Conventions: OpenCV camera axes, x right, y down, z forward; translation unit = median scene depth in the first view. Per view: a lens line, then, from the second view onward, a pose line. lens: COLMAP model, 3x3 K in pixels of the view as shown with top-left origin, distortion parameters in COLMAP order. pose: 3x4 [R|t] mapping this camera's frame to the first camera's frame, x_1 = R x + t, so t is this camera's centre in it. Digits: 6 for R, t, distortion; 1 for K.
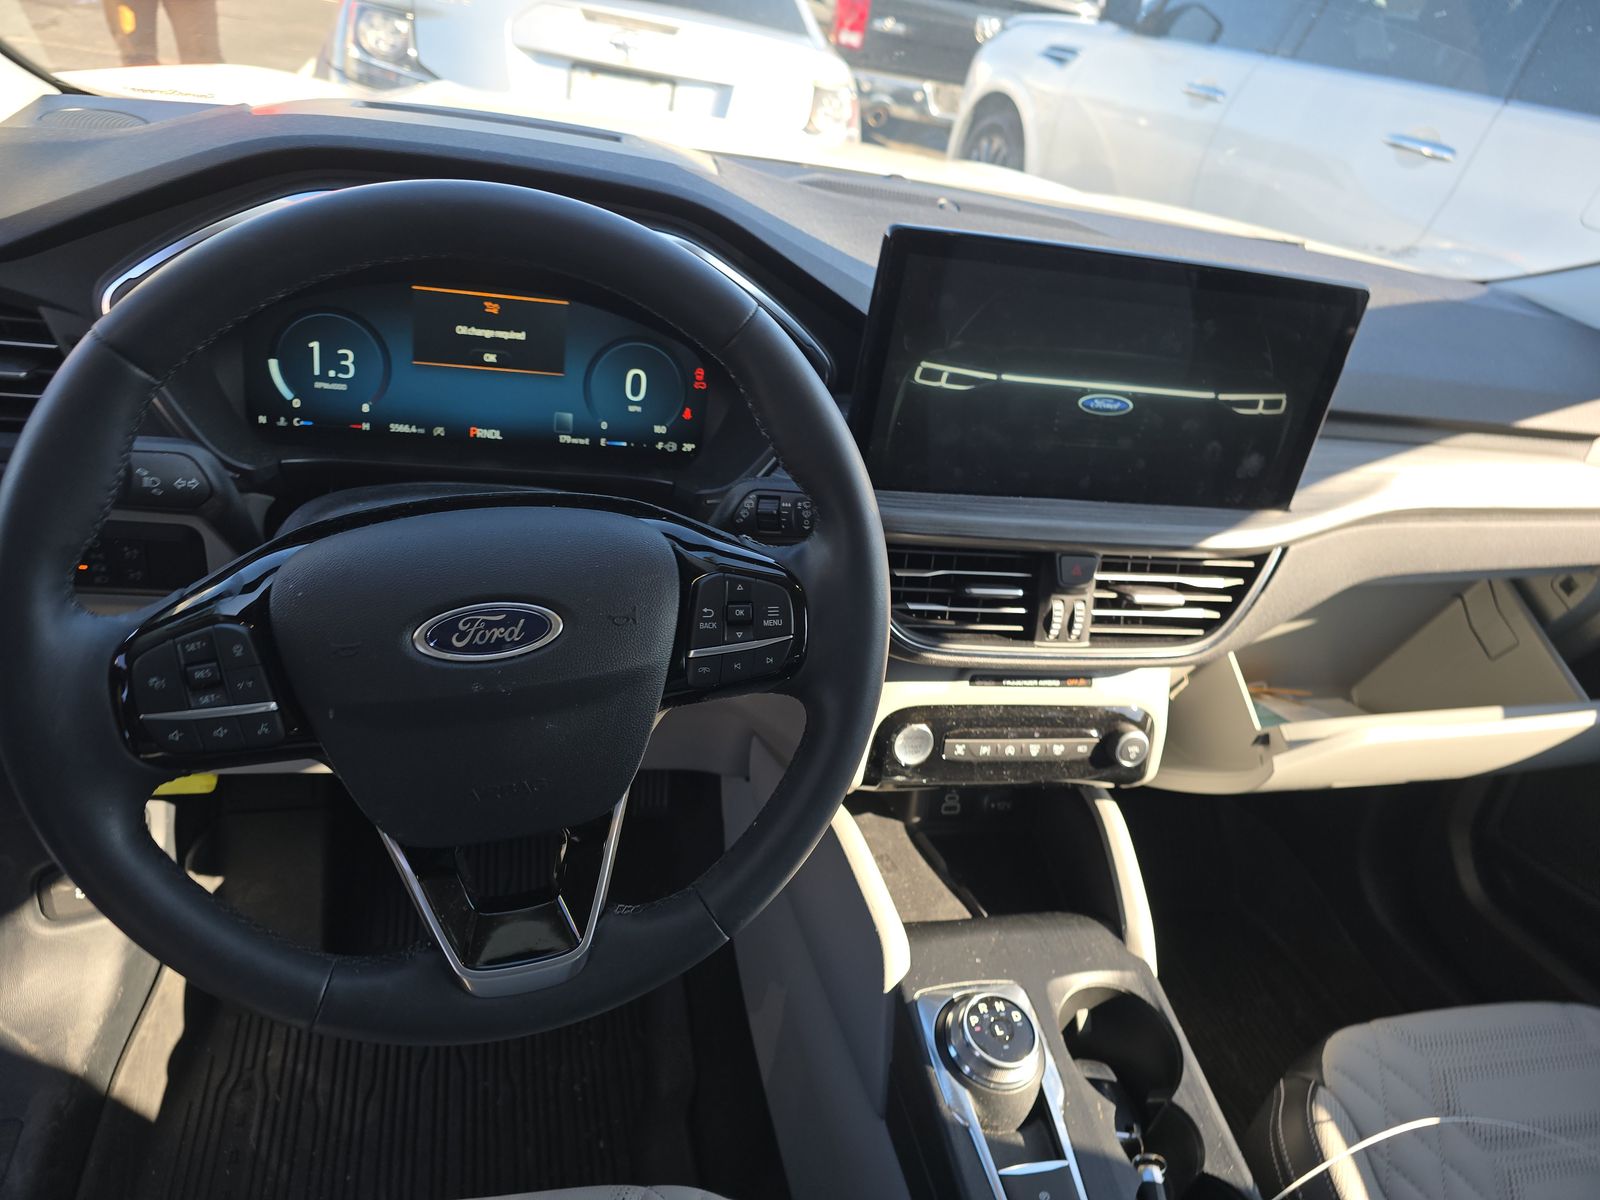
lens RADIAL K [[1081.7, 0, 800.0], [0, 1081.7, 600.0], [0, 0, 1]] dist [0.042125, -0.052921]
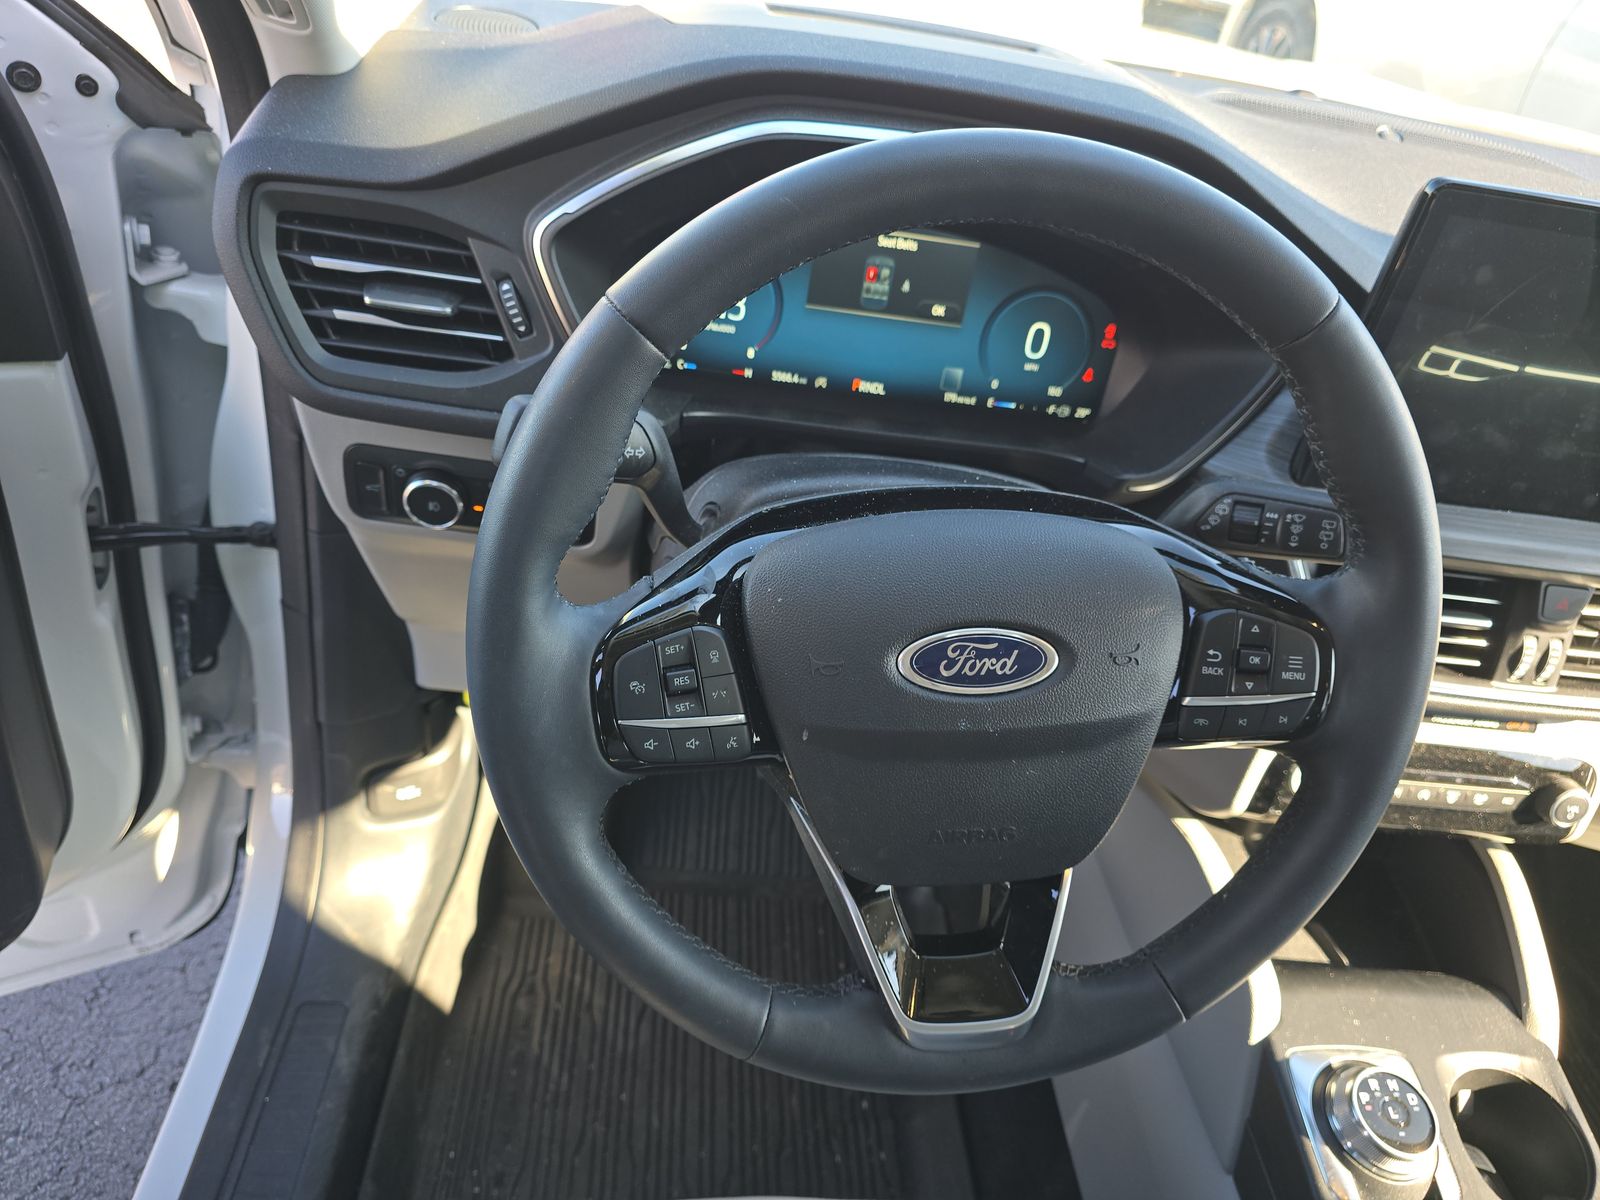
lens RADIAL K [[1089.5, 0, 775.7], [0, 1089.5, 600.4], [0, 0, 1]] dist [0.033803, -0.062946]
pose [[0.980366, 0.102863, -0.168230, -0.194144], [-0.087299, 0.991404, 0.097451, -0.058012], [0.176808, -0.080851, 0.980919, 0.071606]]
